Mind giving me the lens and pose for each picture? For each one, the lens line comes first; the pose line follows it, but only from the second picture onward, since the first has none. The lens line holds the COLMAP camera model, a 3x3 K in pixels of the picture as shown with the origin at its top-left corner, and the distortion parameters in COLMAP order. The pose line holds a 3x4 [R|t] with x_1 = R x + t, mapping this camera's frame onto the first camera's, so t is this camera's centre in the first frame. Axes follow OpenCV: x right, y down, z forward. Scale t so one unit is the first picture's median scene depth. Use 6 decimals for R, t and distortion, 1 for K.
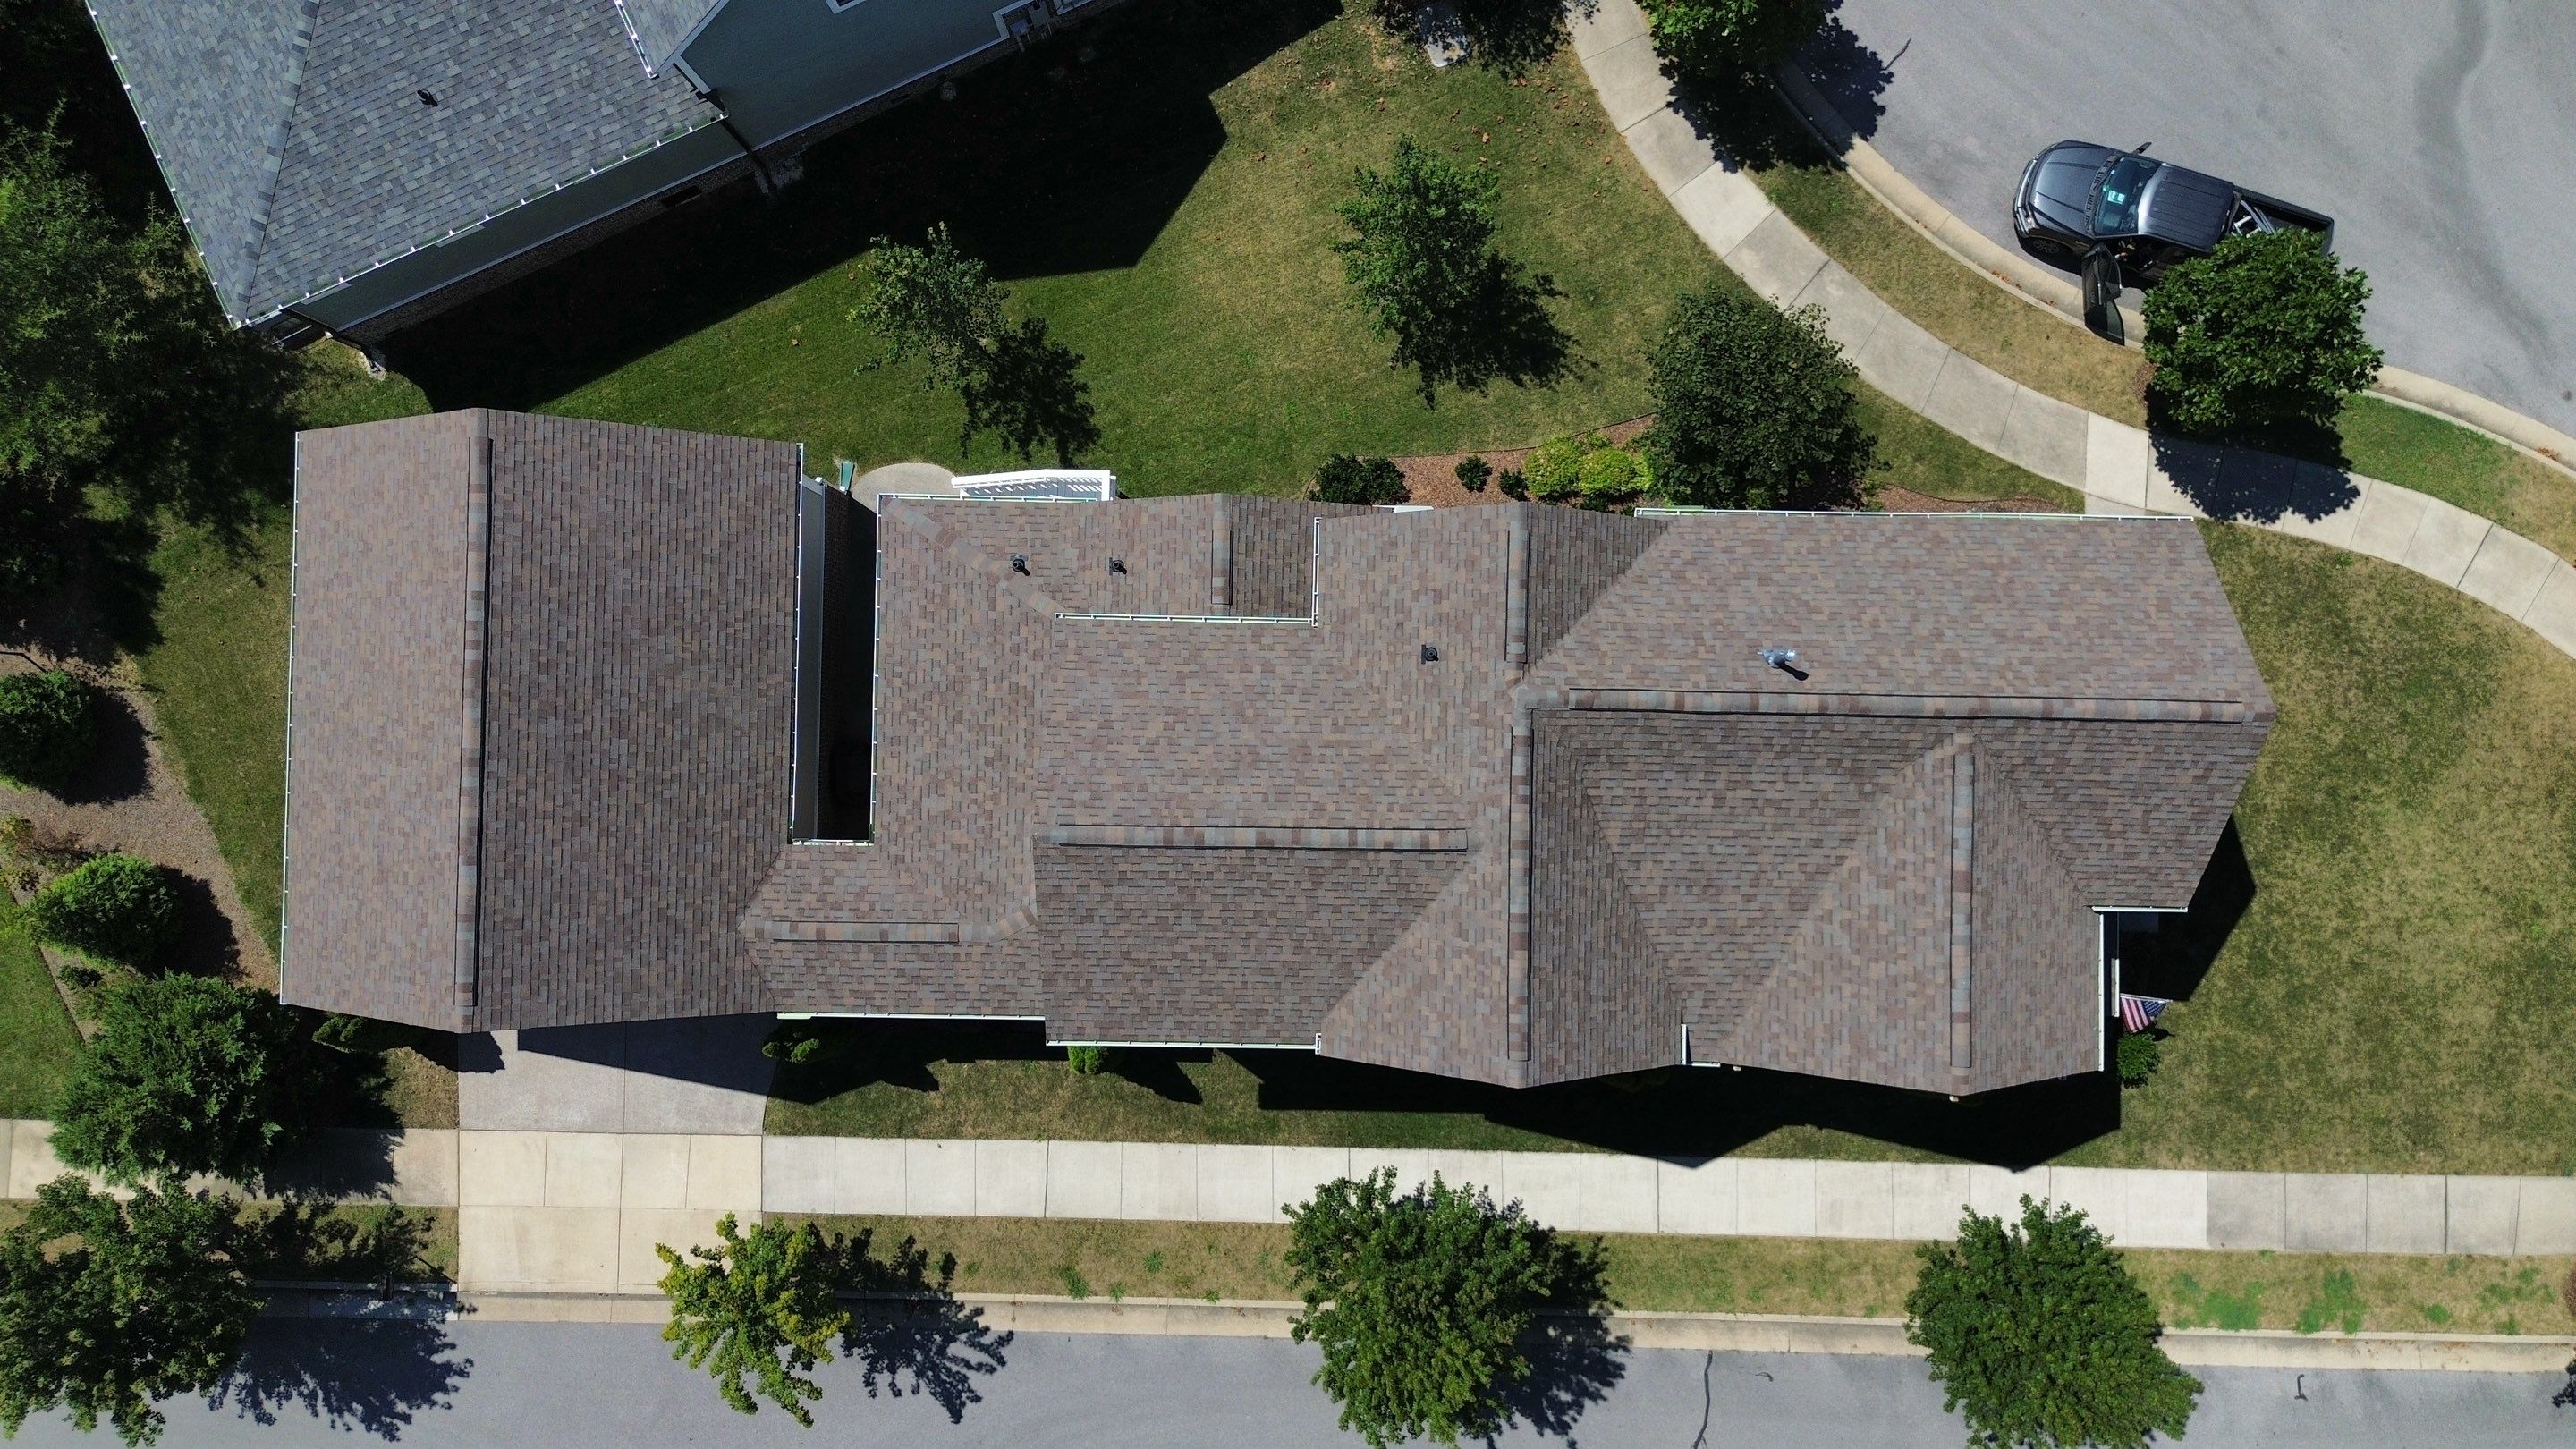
lens RADIAL K [[1837.3, 0, 1296.4], [0, 1837.3, 723.1], [0, 0, 1]] dist [0.075149, -0.075645]
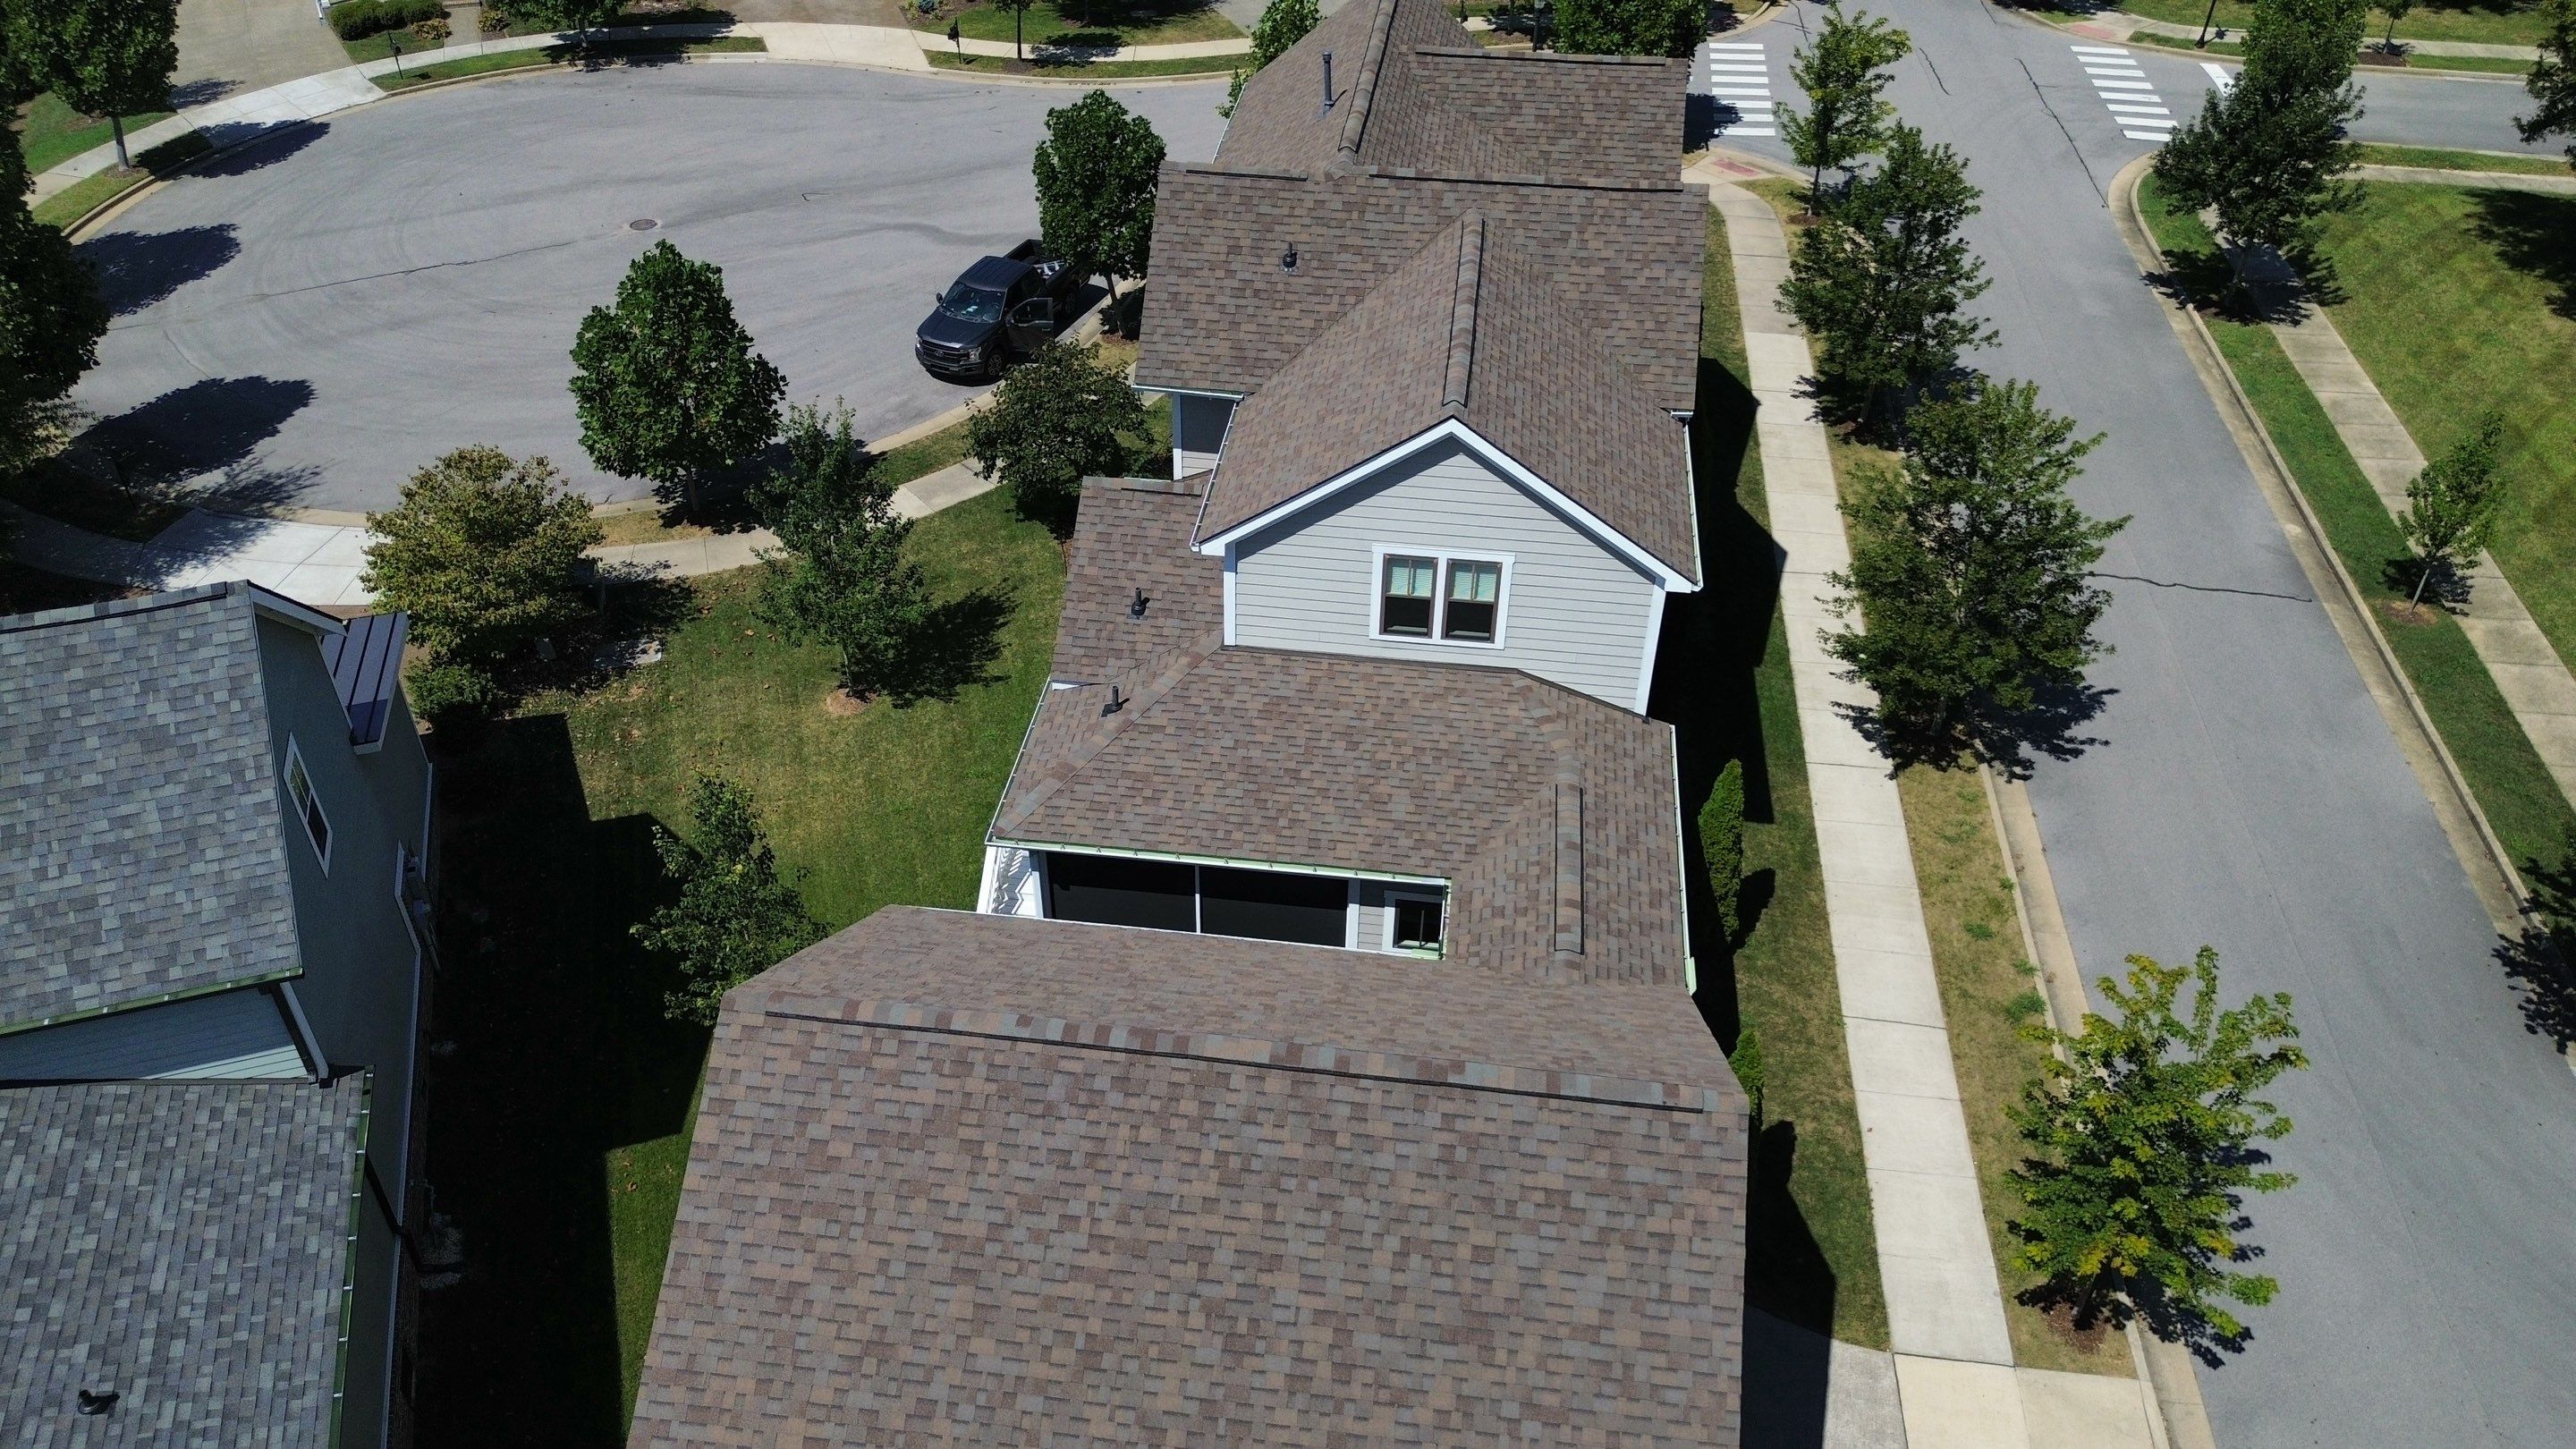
lens RADIAL K [[1832.7, 0, 1309.7], [0, 1832.7, 703.4], [0, 0, 1]] dist [0.066367, -0.068330]
pose [[0.098765, -0.605686, 0.789551, -0.679991], [0.994790, 0.080254, -0.062873, 0.044392], [-0.025283, 0.791646, 0.610456, 0.437164]]
